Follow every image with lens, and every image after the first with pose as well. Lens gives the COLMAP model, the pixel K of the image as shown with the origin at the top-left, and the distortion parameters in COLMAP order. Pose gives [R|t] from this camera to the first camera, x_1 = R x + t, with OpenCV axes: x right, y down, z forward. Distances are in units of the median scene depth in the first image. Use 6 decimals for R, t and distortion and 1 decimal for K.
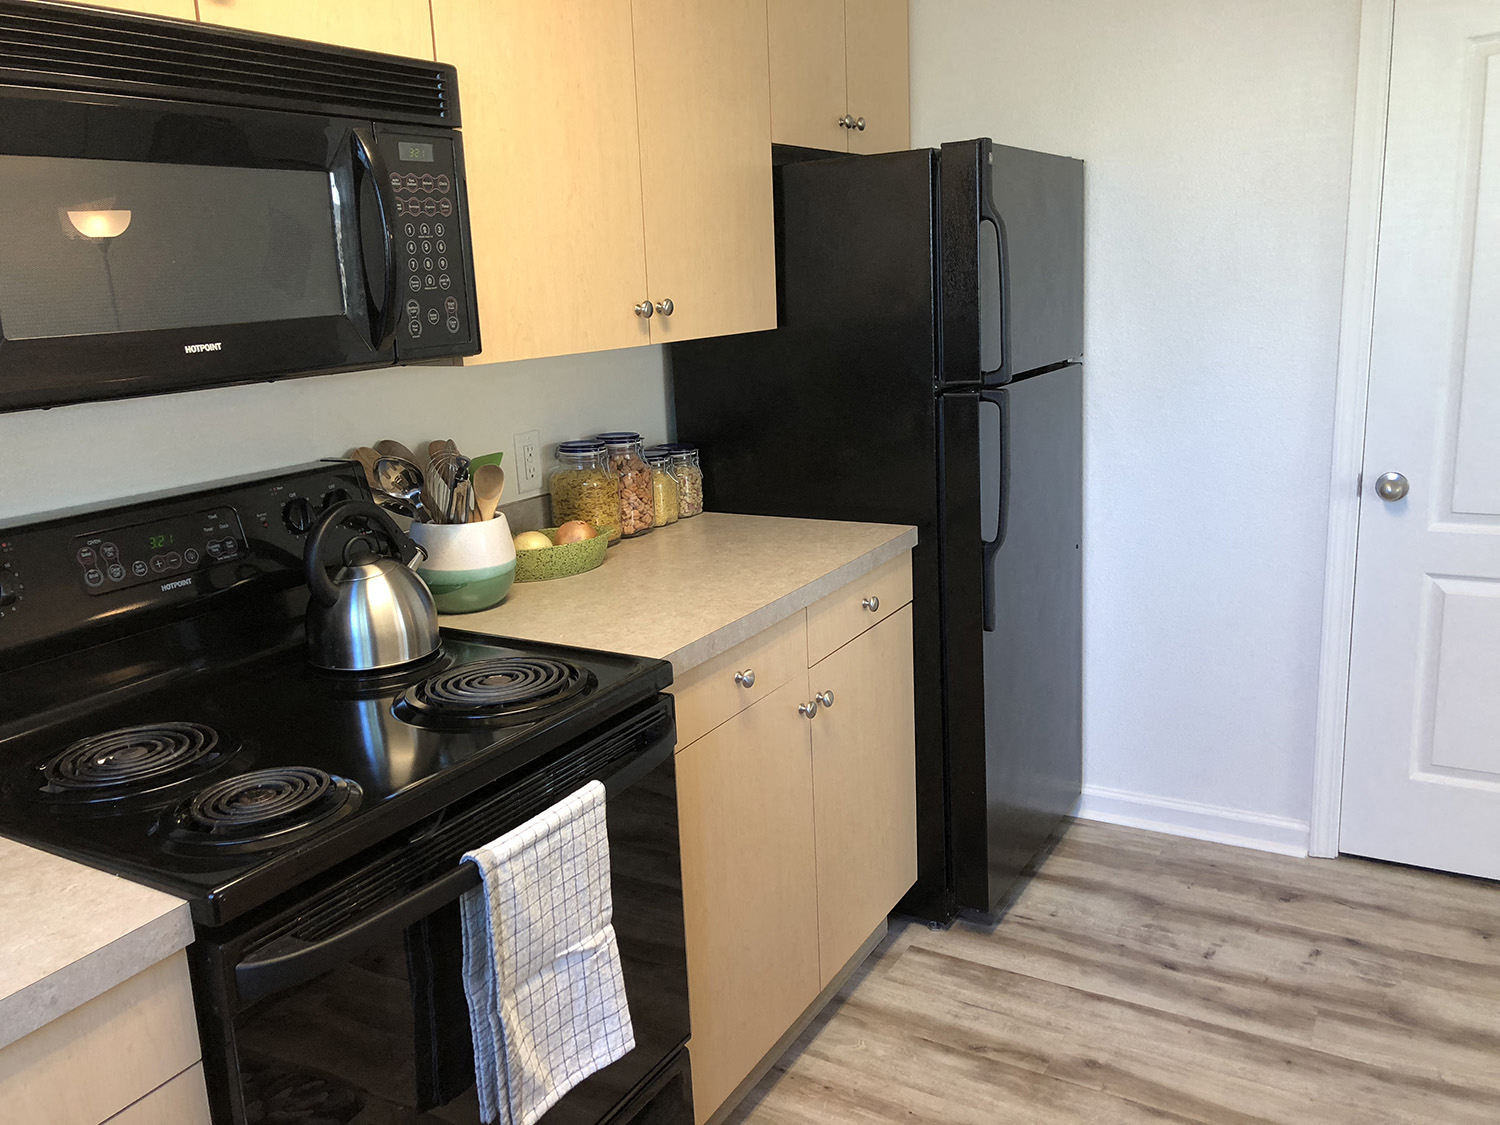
lens RADIAL K [[1251.2, 0, 751.0], [0, 1251.2, 564.4], [0, 0, 1]] dist [0.013949, 0.005192]
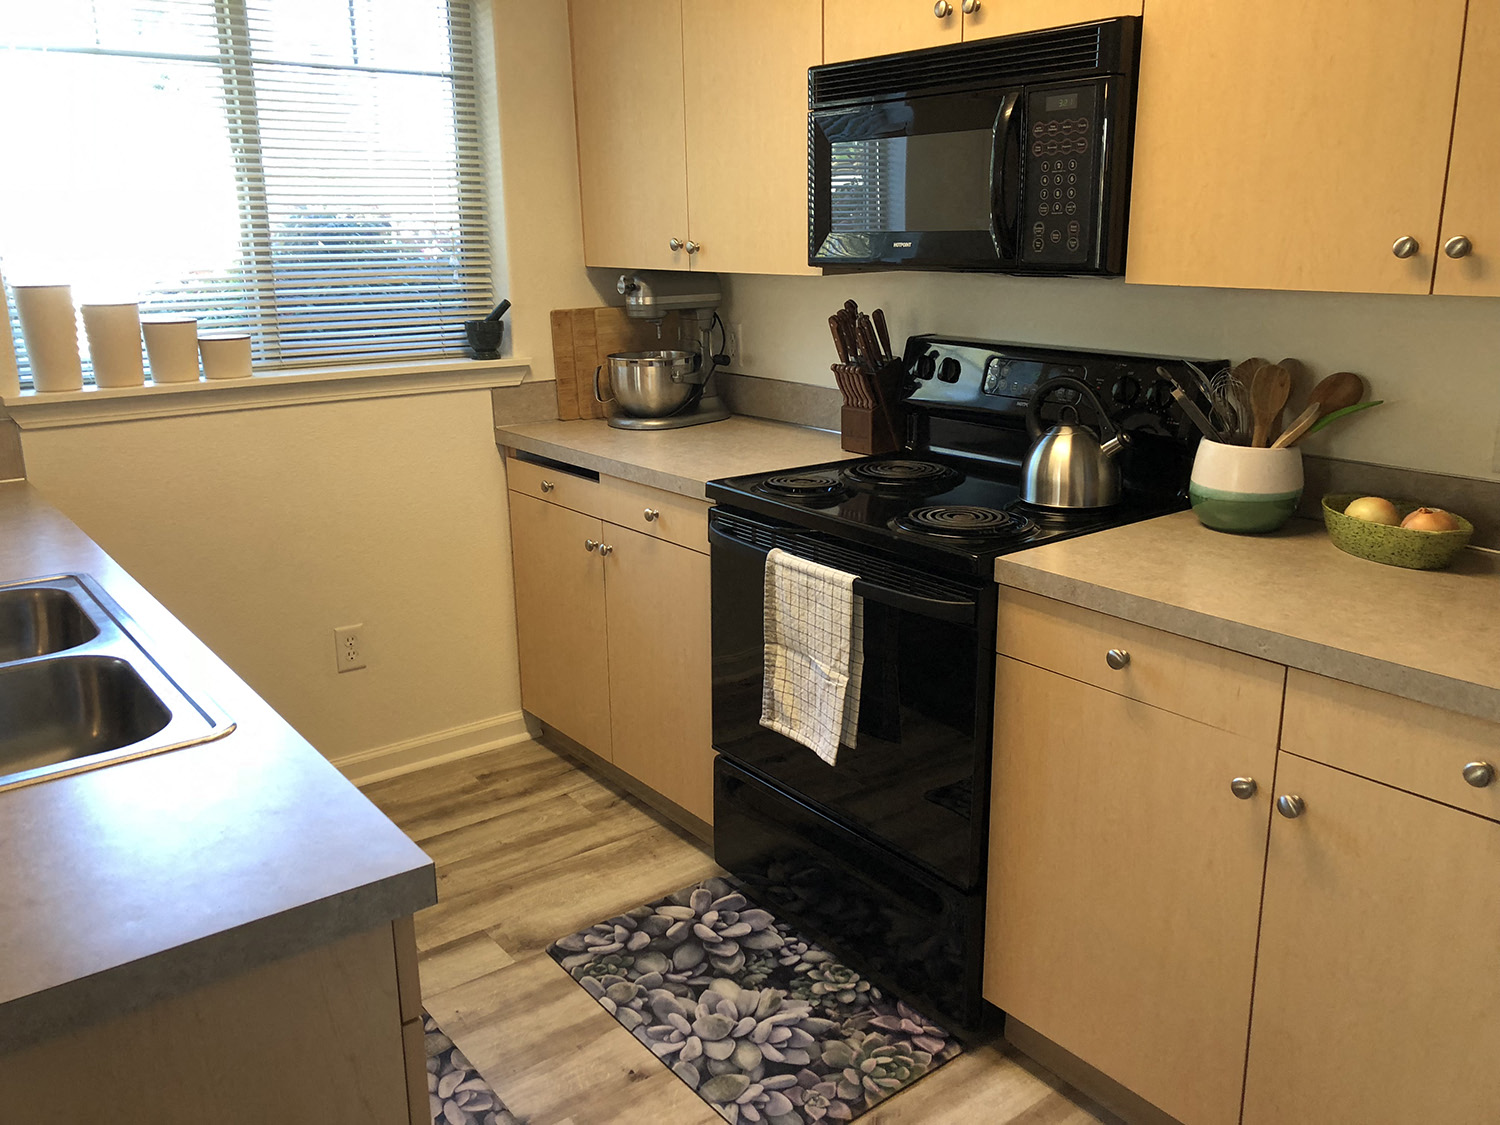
lens RADIAL K [[1251.2, 0, 752.1], [0, 1251.2, 558.8], [0, 0, 1]] dist [0.013949, 0.005192]
pose [[-0.397884, 0.288187, -0.870997, 1.056890], [-0.177692, 0.907197, 0.381337, -0.332920], [0.900063, 0.306498, -0.309751, 1.229373]]
